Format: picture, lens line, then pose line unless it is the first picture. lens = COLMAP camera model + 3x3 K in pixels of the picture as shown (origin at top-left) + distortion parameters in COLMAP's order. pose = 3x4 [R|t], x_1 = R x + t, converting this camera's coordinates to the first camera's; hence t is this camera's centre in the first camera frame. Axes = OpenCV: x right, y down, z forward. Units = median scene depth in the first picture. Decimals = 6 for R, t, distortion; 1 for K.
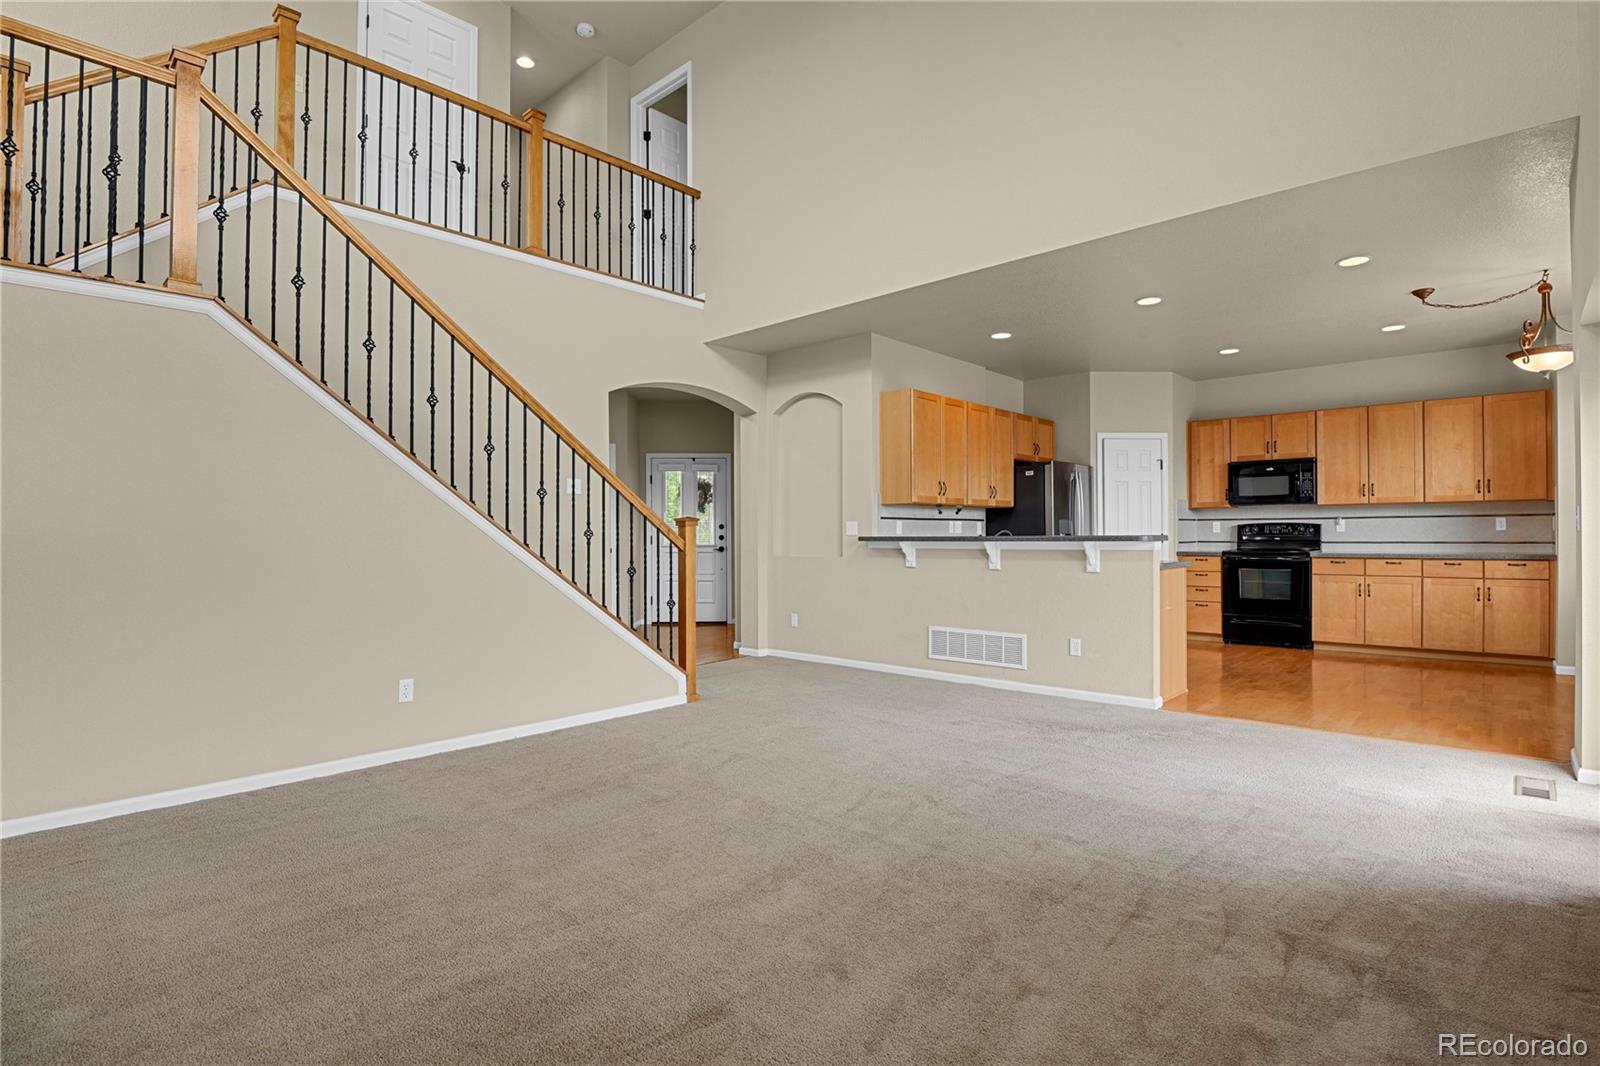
lens RADIAL K [[777.8, 0, 801.3], [0, 777.8, 532.4], [0, 0, 1]] dist [-0.025536, -0.001197]
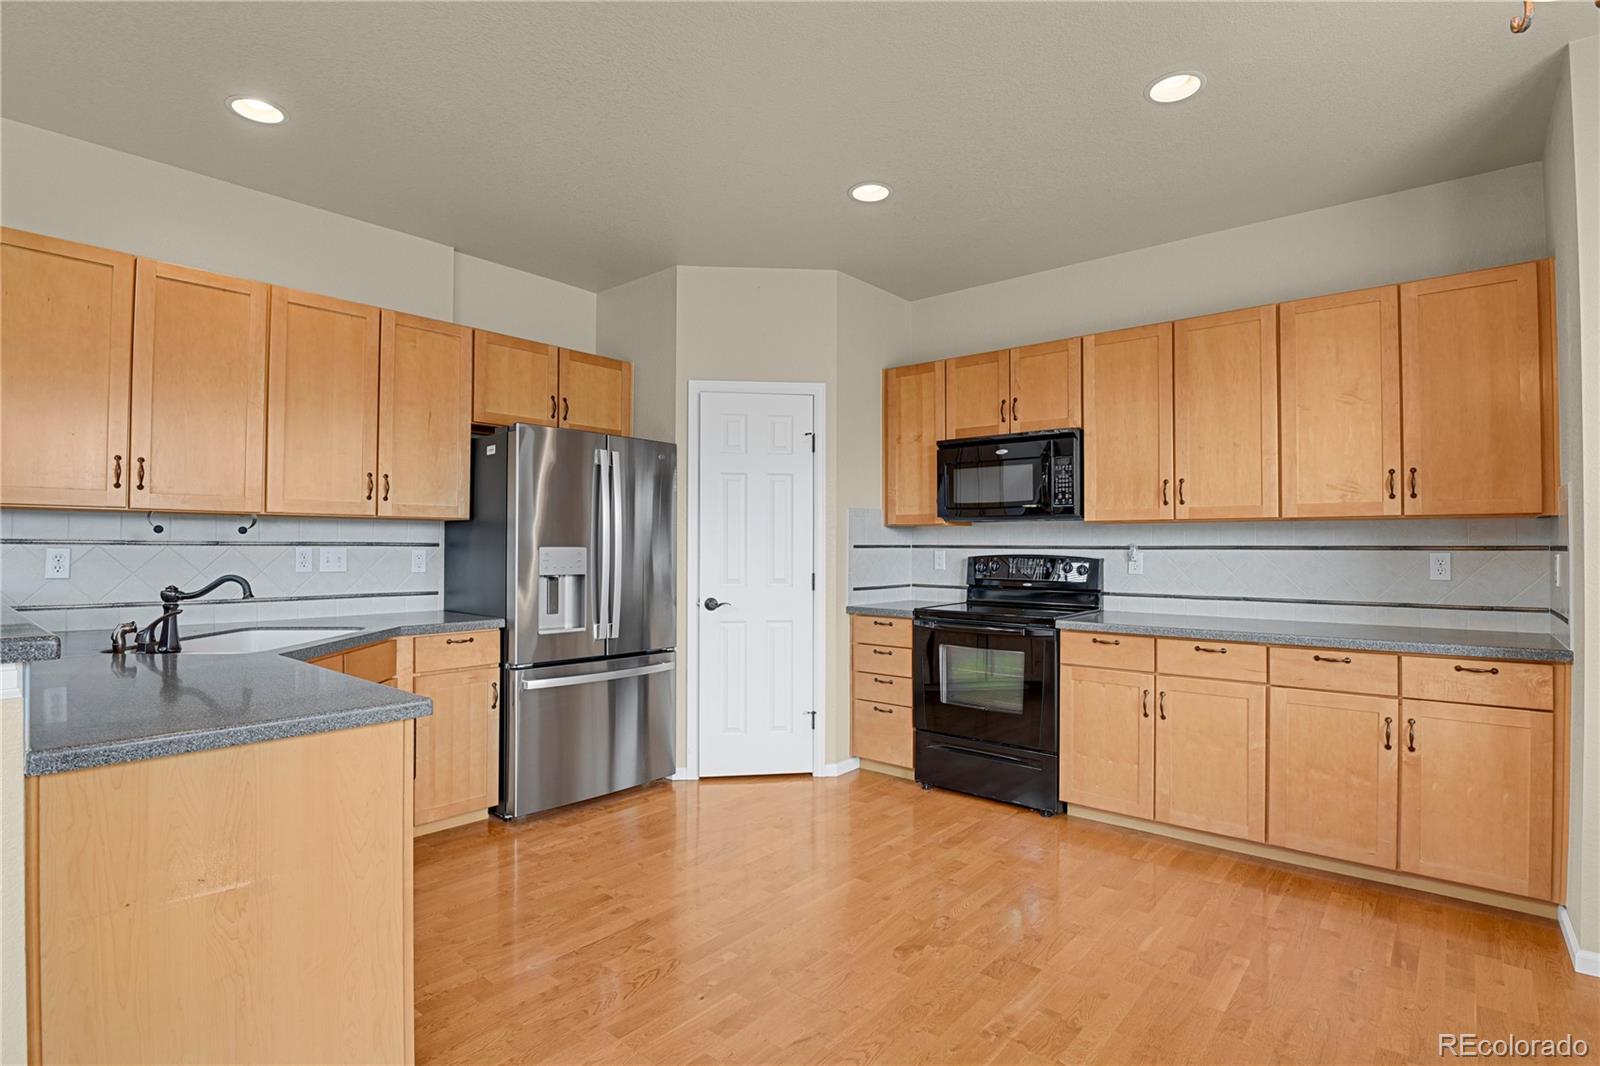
lens RADIAL K [[777.8, 0, 794.3], [0, 777.8, 533.4], [0, 0, 1]] dist [-0.025536, -0.001197]
pose [[0.999234, 0.010659, 0.037642, 0.462047], [-0.010040, 0.999812, -0.016602, -0.017660], [-0.037812, 0.016211, 0.999153, 0.498943]]
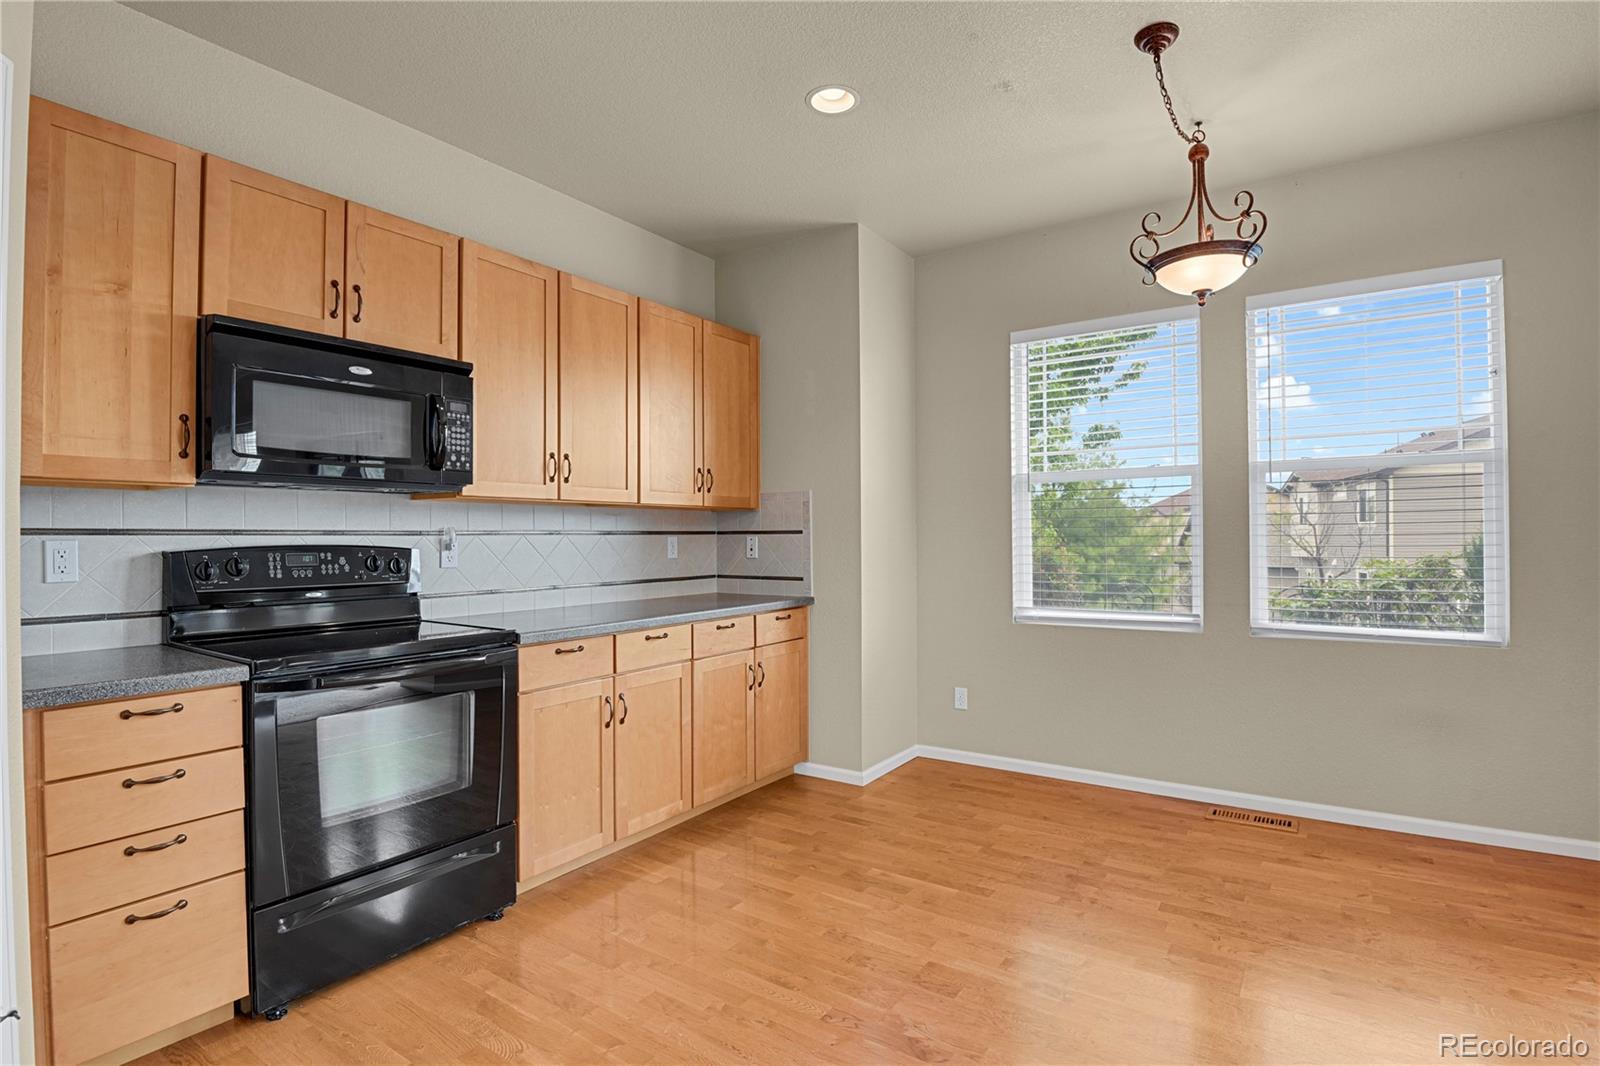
lens RADIAL K [[777.8, 0, 826.7], [0, 777.8, 533.3], [0, 0, 1]] dist [-0.025536, -0.001197]
pose [[-0.169811, 0.008287, 0.985442, 0.283235], [0.001809, 0.999966, -0.008097, -0.015091], [-0.985475, 0.000408, -0.169820, 0.892391]]
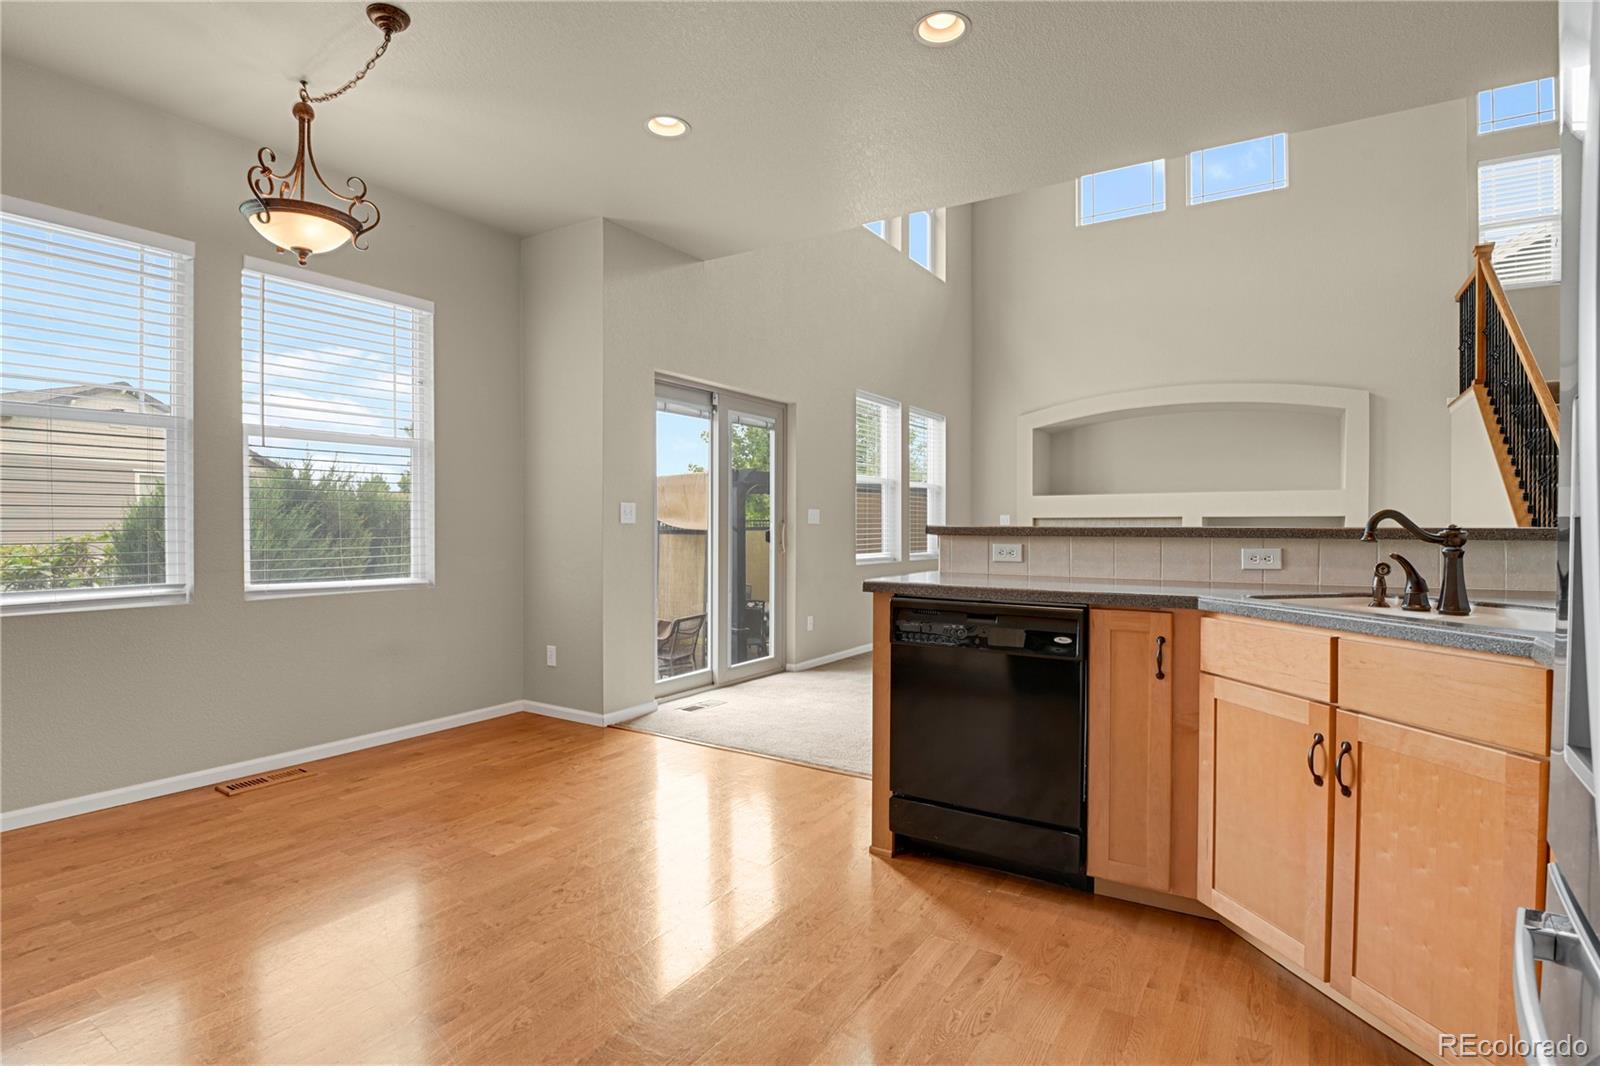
lens RADIAL K [[777.8, 0, 790.6], [0, 777.8, 527.1], [0, 0, 1]] dist [-0.025536, -0.001197]
pose [[-0.987279, 0.001292, -0.158994, 0.436125], [0.001499, 0.999998, -0.001185, -0.000445], [0.158992, -0.001408, -0.987279, 1.046981]]
